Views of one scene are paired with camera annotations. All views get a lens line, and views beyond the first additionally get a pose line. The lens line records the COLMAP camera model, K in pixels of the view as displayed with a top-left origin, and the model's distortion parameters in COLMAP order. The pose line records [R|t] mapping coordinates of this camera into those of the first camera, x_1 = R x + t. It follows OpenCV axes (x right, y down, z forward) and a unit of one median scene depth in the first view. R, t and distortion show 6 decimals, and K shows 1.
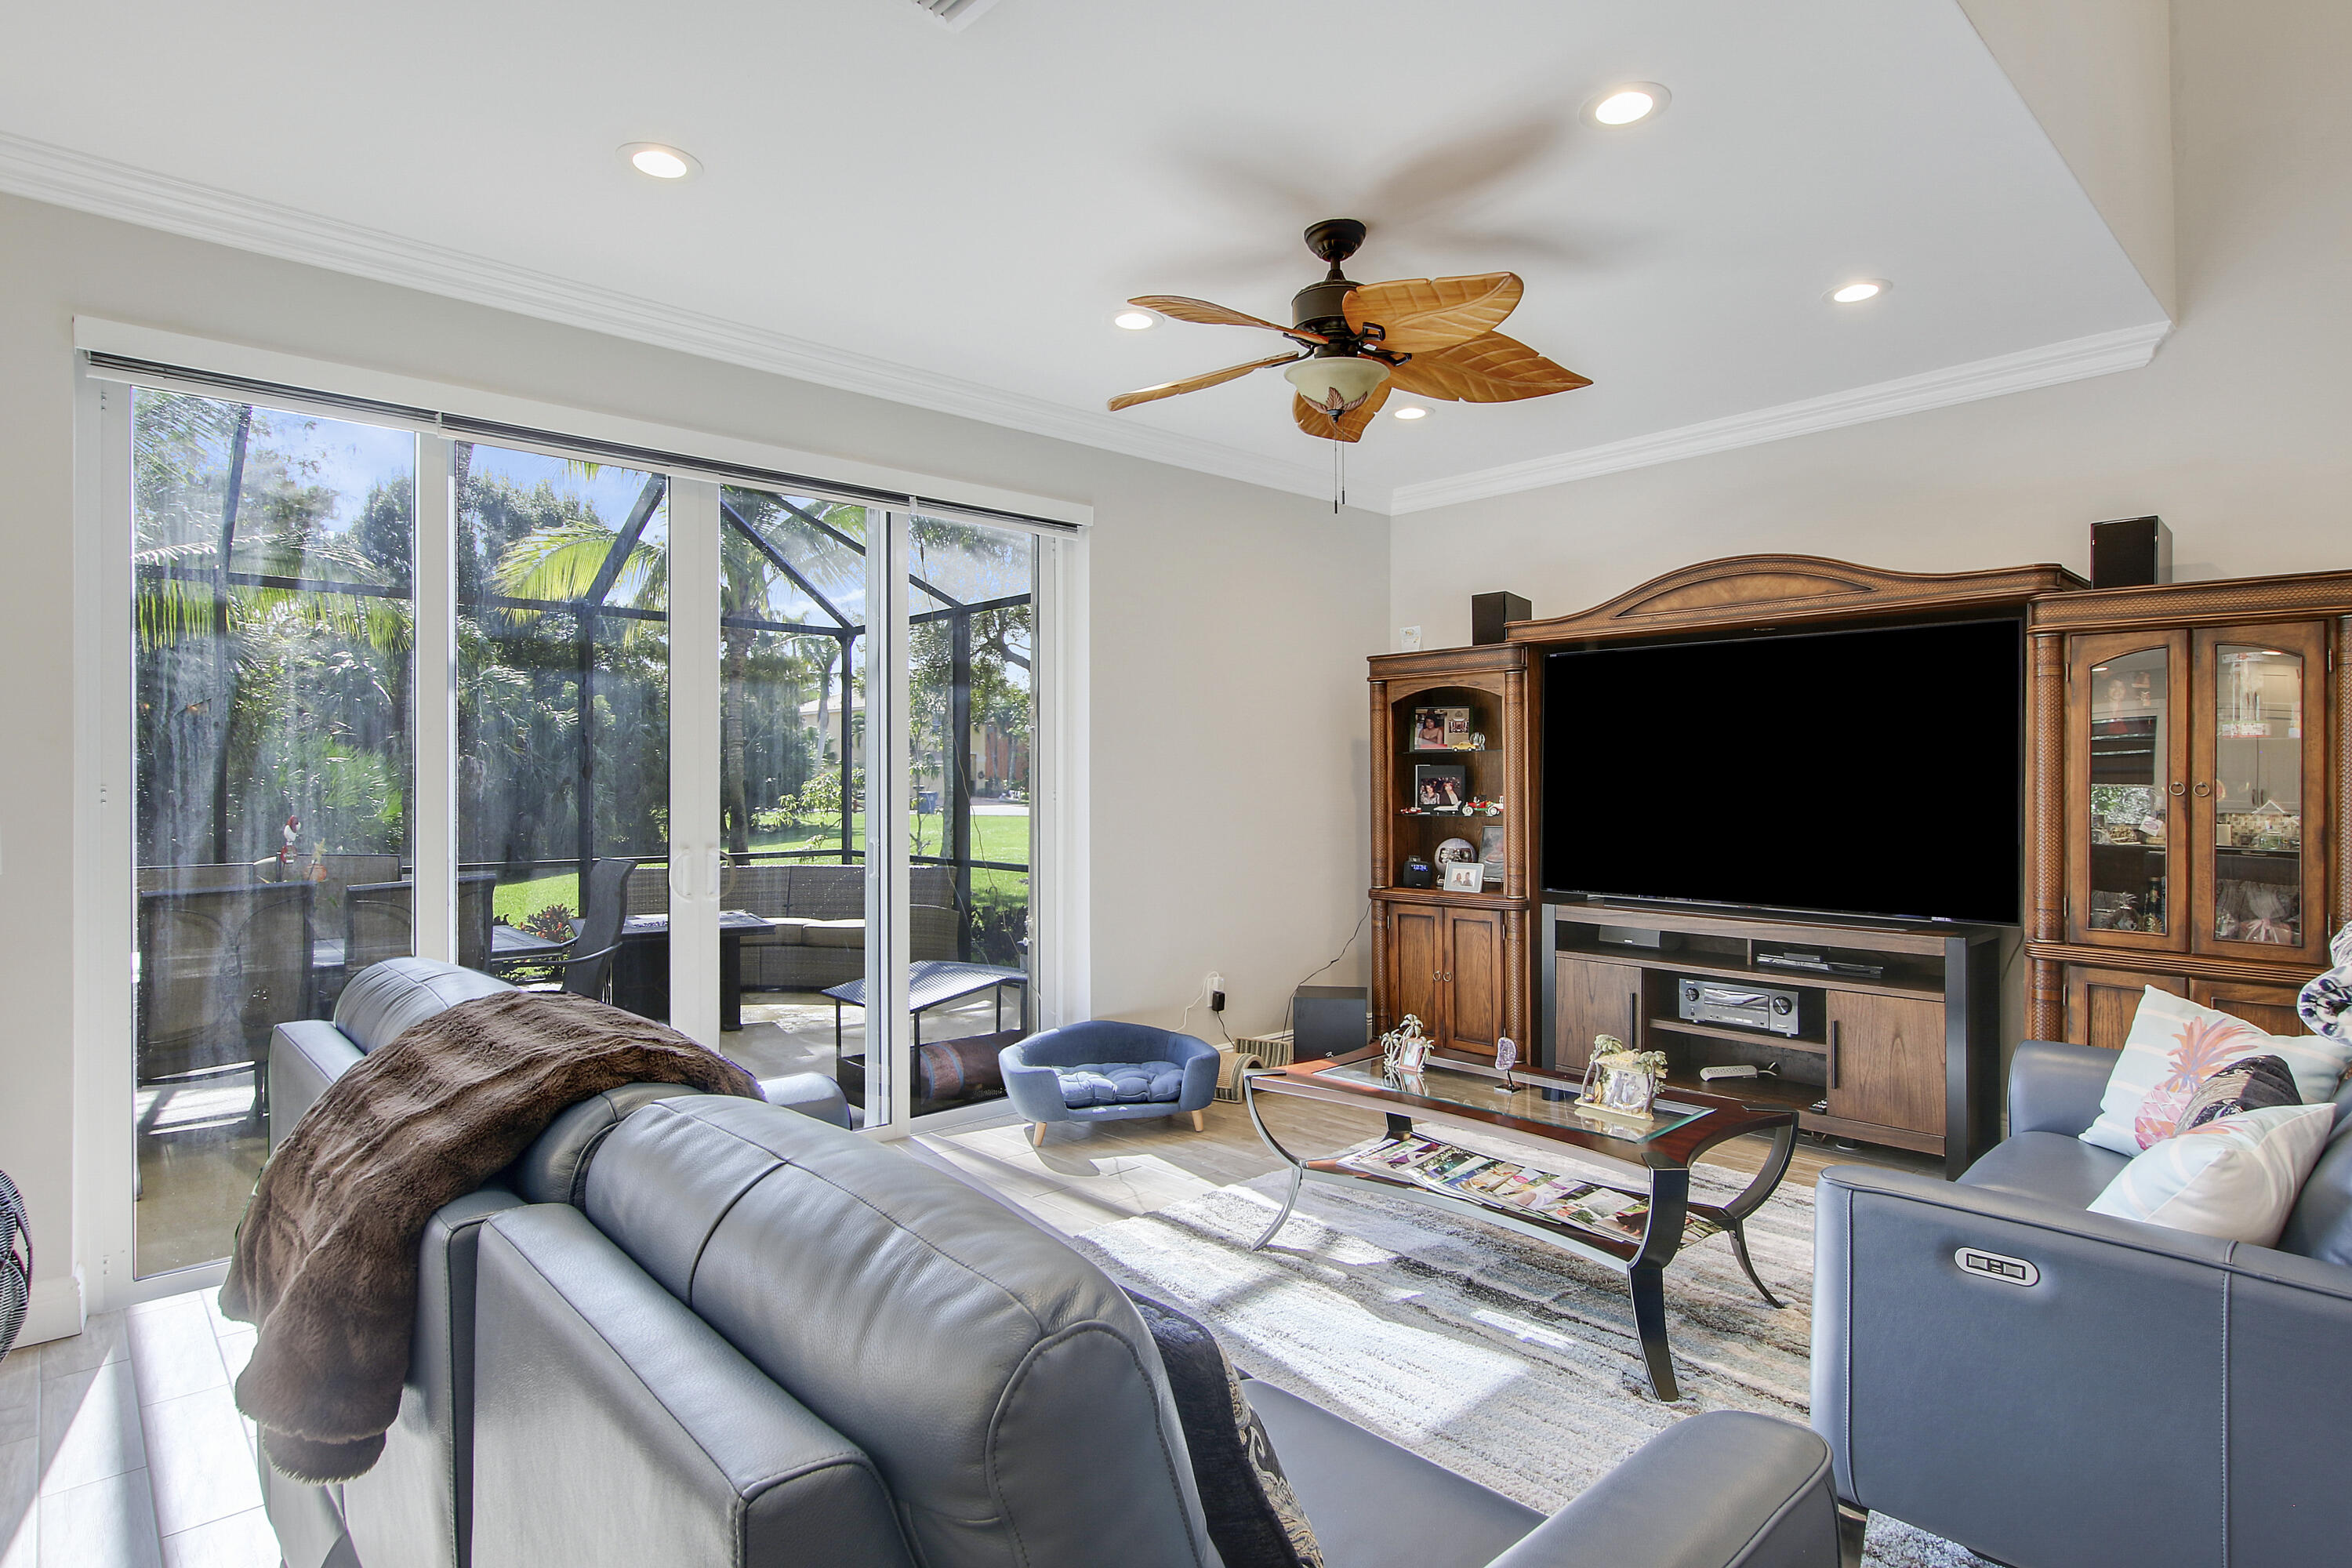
lens RADIAL K [[1225.6, 0, 1187.3], [0, 1225.6, 778.8], [0, 0, 1]] dist [-0.029590, 0.004776]
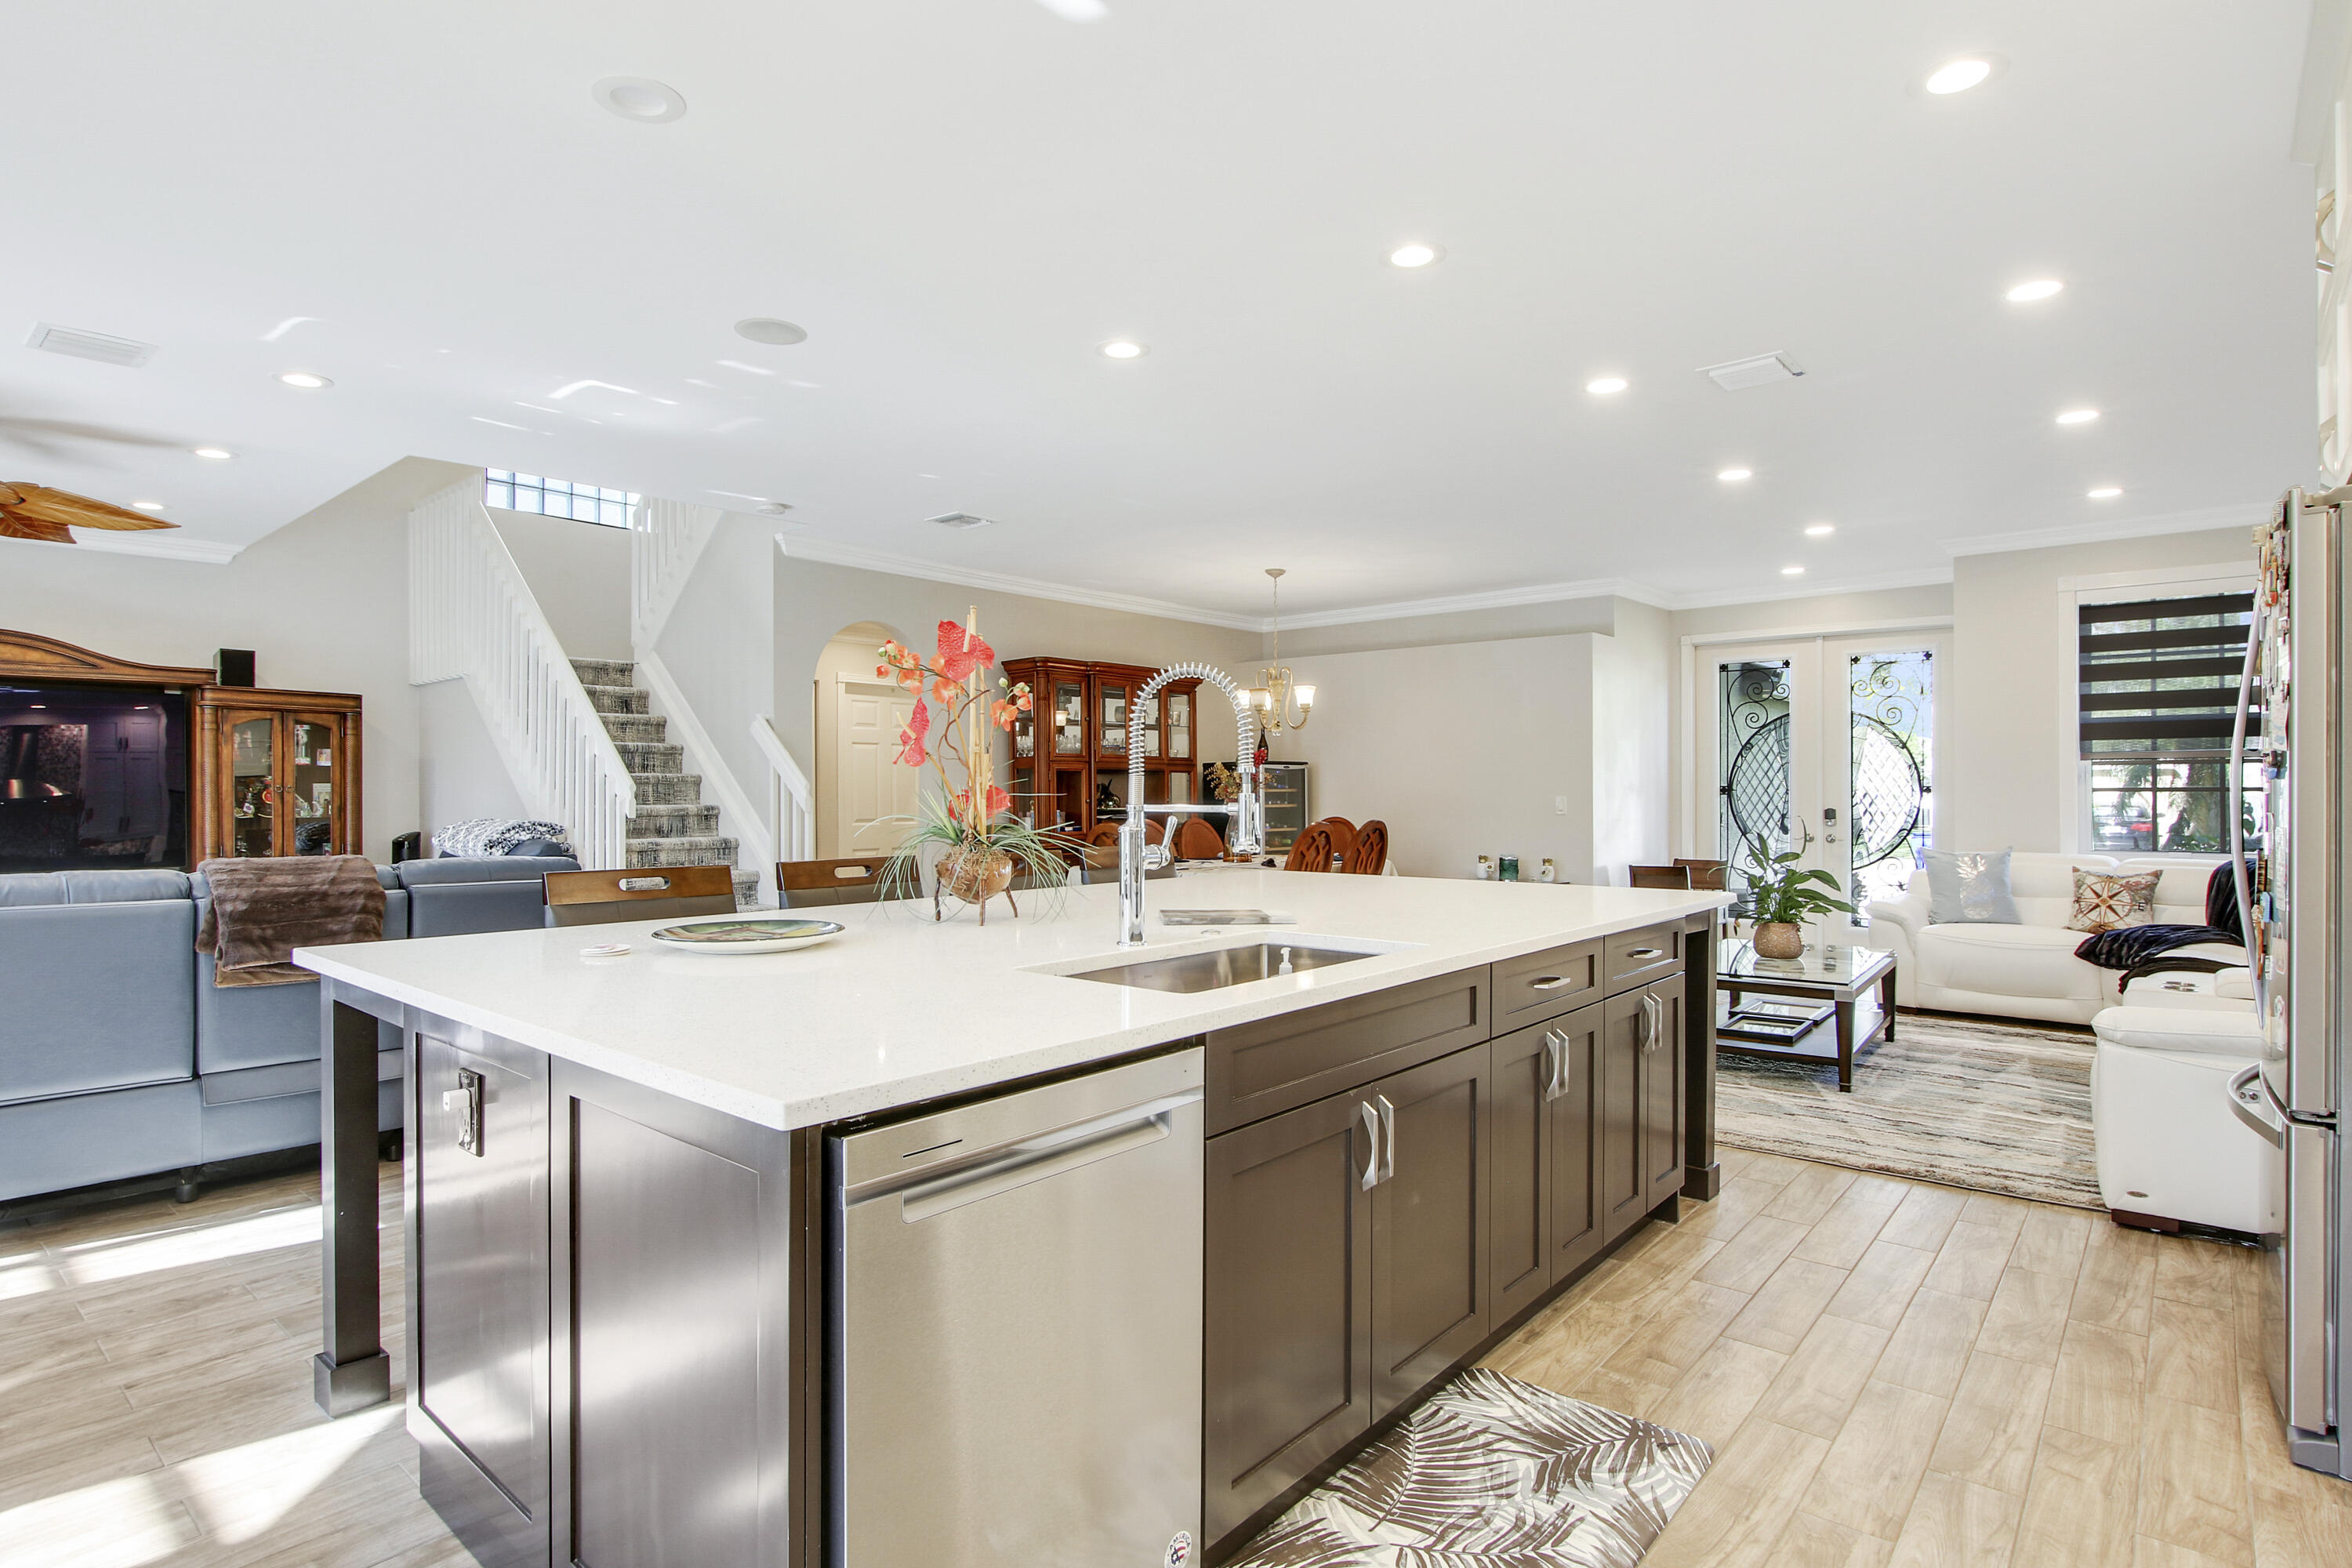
lens RADIAL K [[1209.8, 0, 1183.9], [0, 1209.8, 796.7], [0, 0, 1]] dist [-0.035603, 0.006551]
pose [[-0.118826, -0.002592, 0.992912, -1.059534], [0.003840, 0.999988, 0.003070, 0.015921], [-0.992908, 0.004177, -0.118815, -0.223213]]
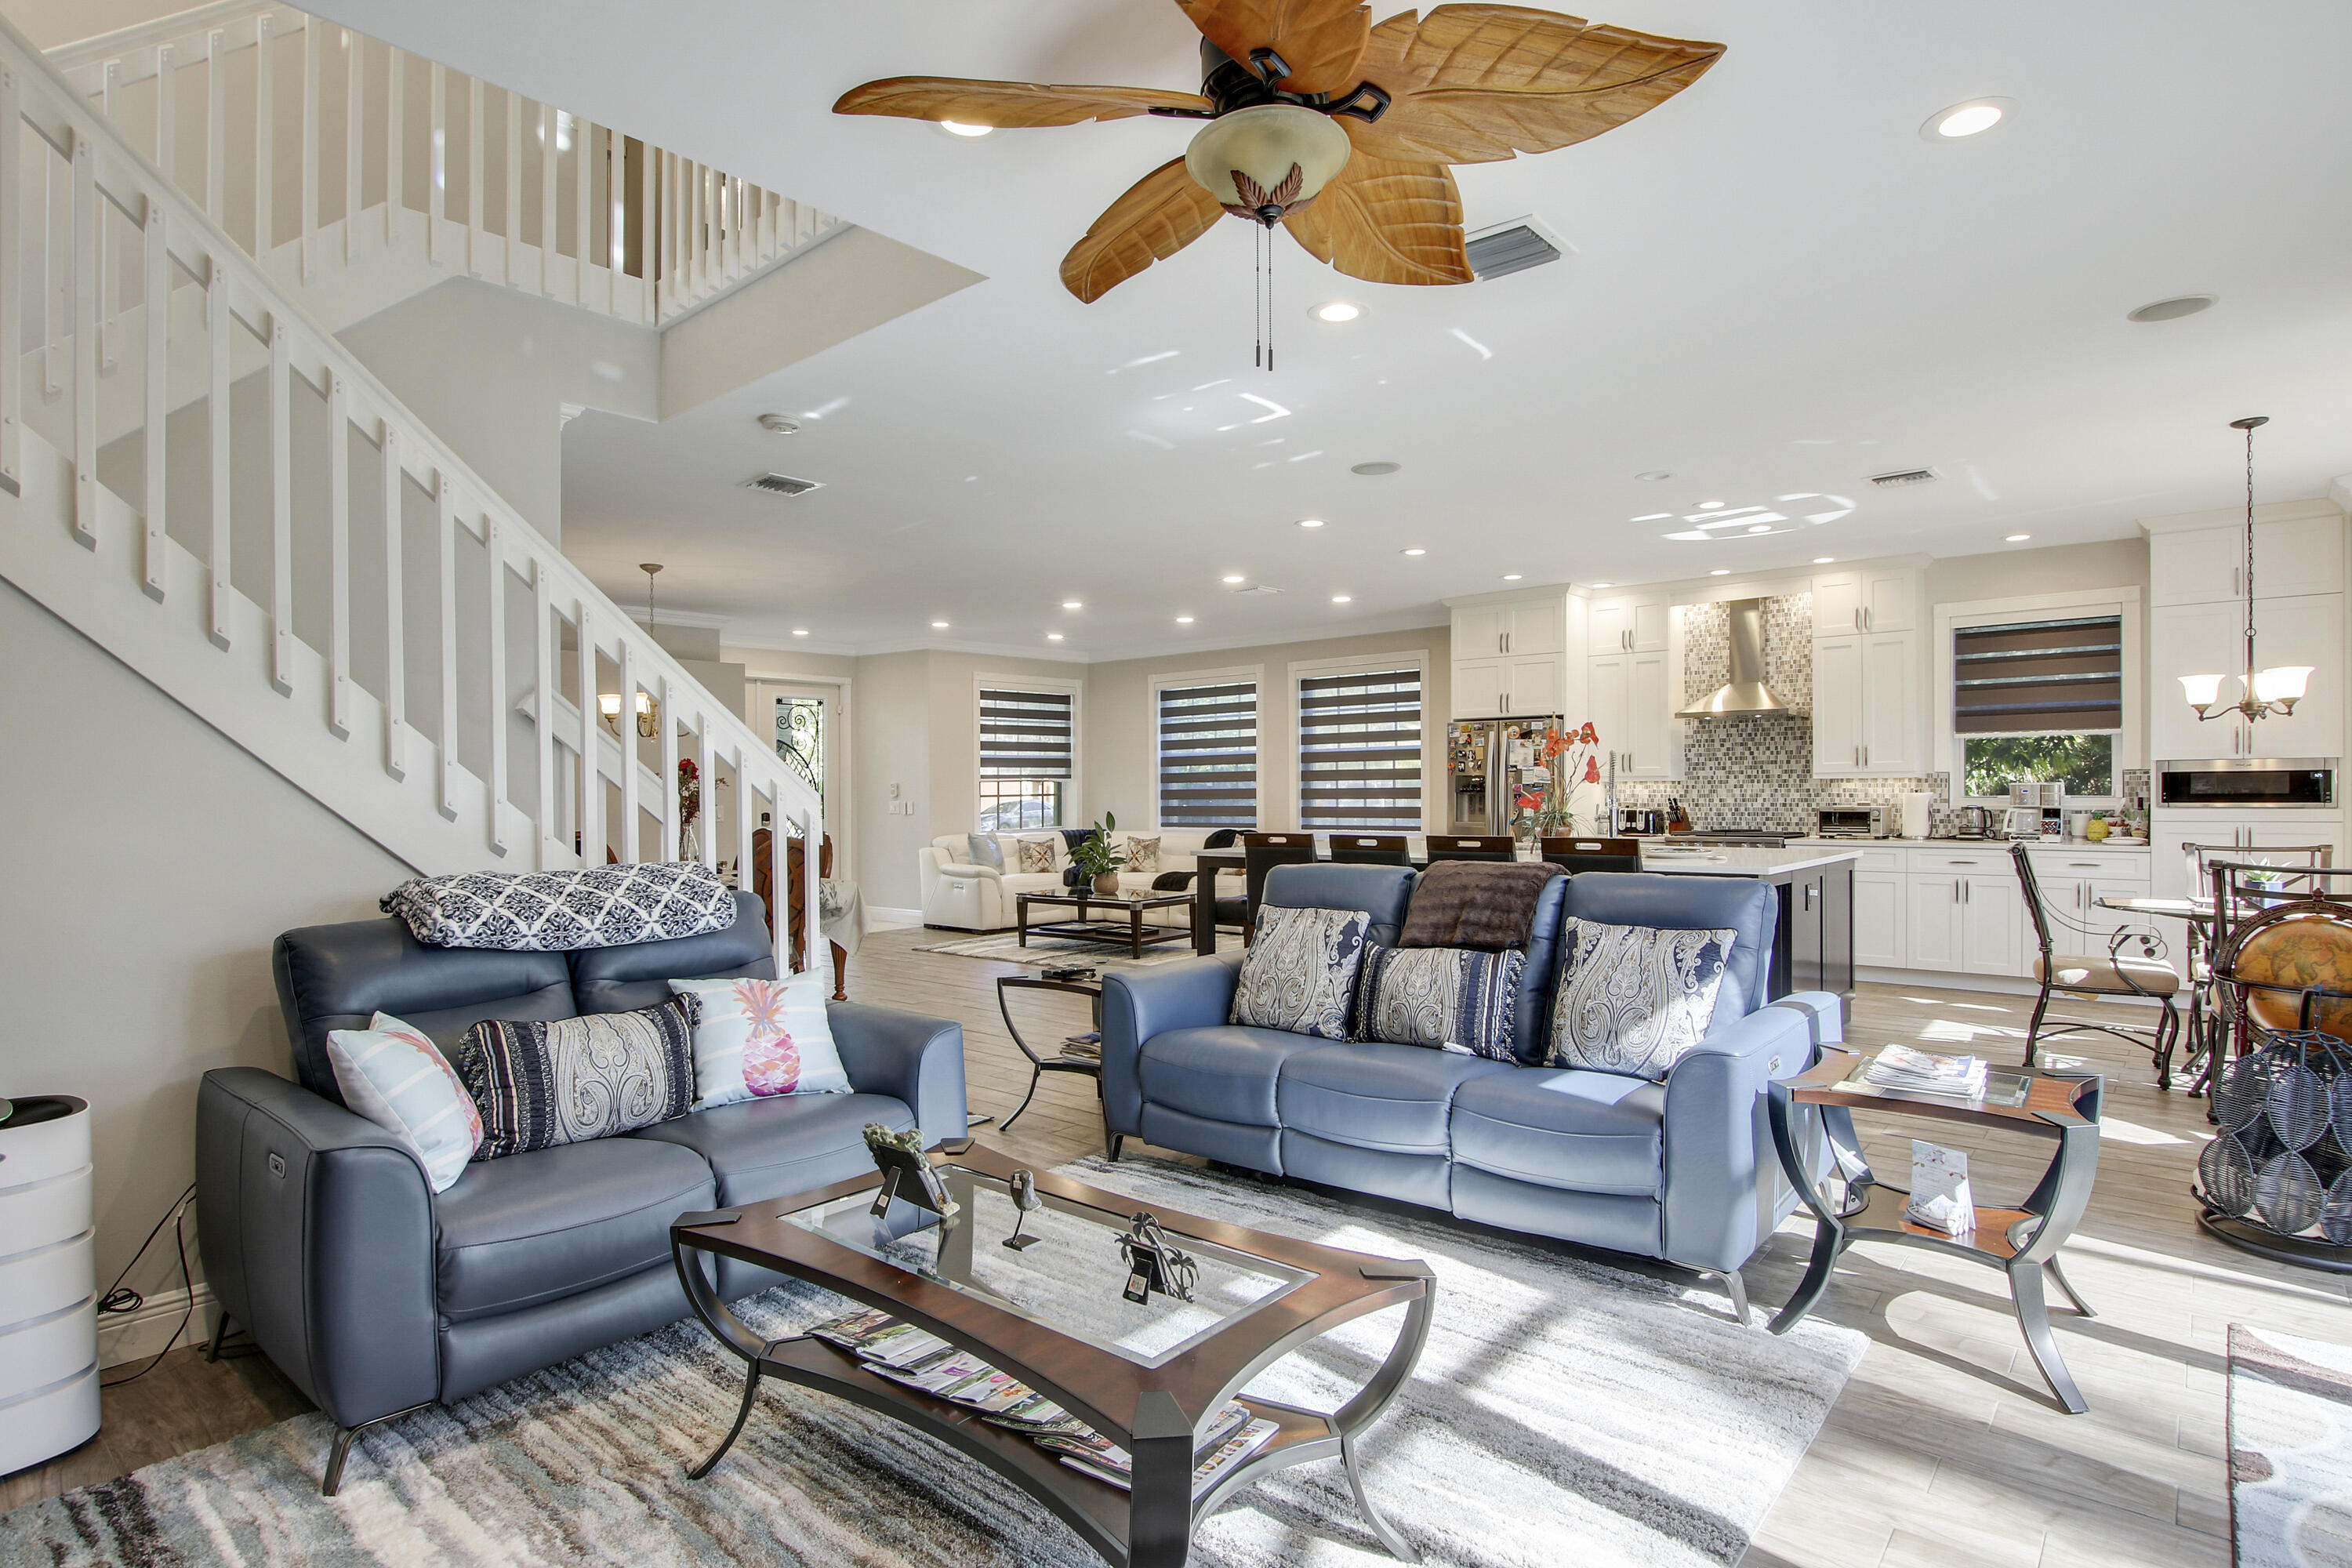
lens RADIAL K [[1225.6, 0, 1175.2], [0, 1225.6, 810.5], [0, 0, 1]] dist [-0.029590, 0.004776]
pose [[-0.994245, 0.014163, -0.106187, 0.176421], [0.012096, 0.999725, 0.020089, -0.001169], [0.106442, 0.018689, -0.994143, 1.183037]]
